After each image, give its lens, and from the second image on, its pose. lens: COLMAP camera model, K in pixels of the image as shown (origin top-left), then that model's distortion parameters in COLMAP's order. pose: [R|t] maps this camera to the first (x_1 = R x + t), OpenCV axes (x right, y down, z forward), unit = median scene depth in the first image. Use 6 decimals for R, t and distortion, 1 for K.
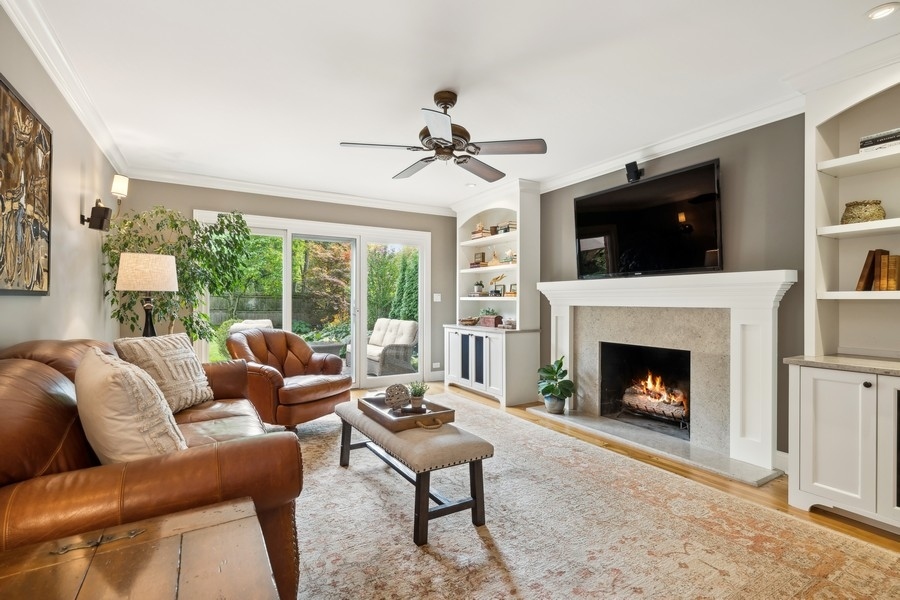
lens RADIAL K [[413.6, 0, 447.1], [0, 413.6, 302.4], [0, 0, 1]] dist [-0.001950, 0.000148]
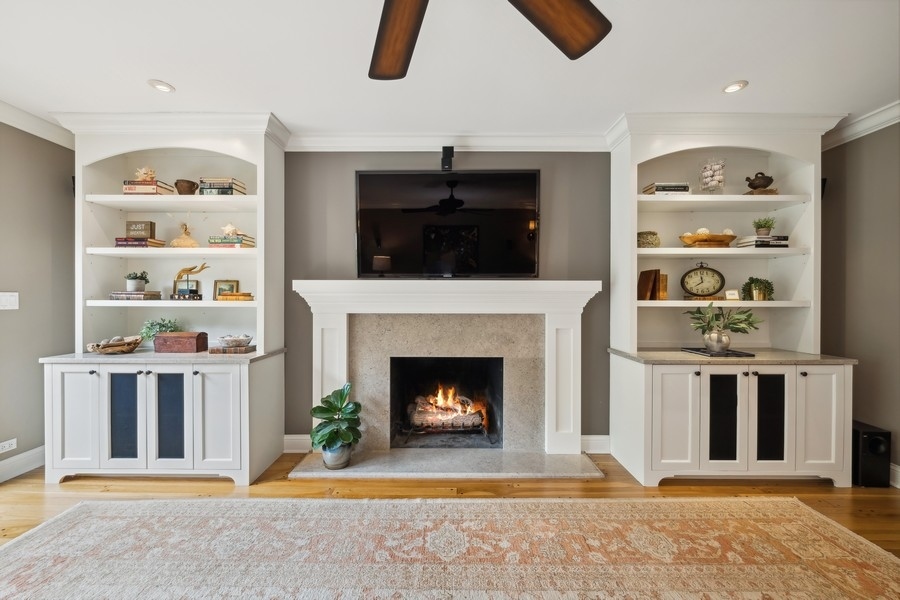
lens RADIAL K [[357.1, 0, 453.6], [0, 357.1, 300.7], [0, 0, 1]] dist [-0.001468, 0.000288]
pose [[0.512612, -0.006587, 0.858595, -0.168514], [0.003420, 0.999978, 0.005629, -0.019464], [-0.858613, 0.000051, 0.512624, 0.547506]]
